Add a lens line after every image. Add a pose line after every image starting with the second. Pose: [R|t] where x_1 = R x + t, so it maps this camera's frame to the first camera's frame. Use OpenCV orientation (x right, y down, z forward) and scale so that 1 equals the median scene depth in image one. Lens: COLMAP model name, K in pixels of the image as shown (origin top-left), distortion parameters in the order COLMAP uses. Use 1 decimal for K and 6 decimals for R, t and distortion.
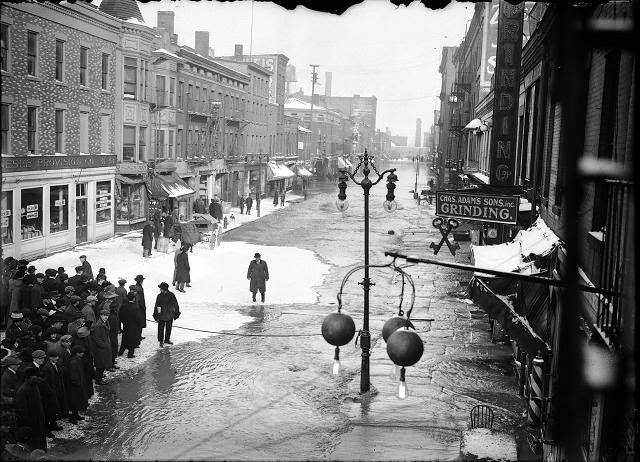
lens RADIAL K [[803.8, 0, 320.0], [0, 803.8, 231.0], [0, 0, 1]] dist [0.002462, -0.011106]
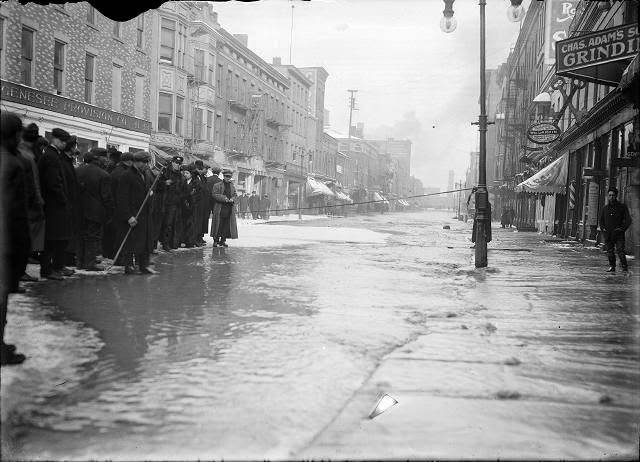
lens RADIAL K [[803.8, 0, 320.0], [0, 803.8, 231.0], [0, 0, 1]] dist [0.002462, -0.011106]
pose [[0.999380, -0.000145, -0.035221, -0.026987], [-0.002624, 0.996906, -0.078557, 0.089295], [0.035124, 0.078601, 0.996287, 0.097992]]
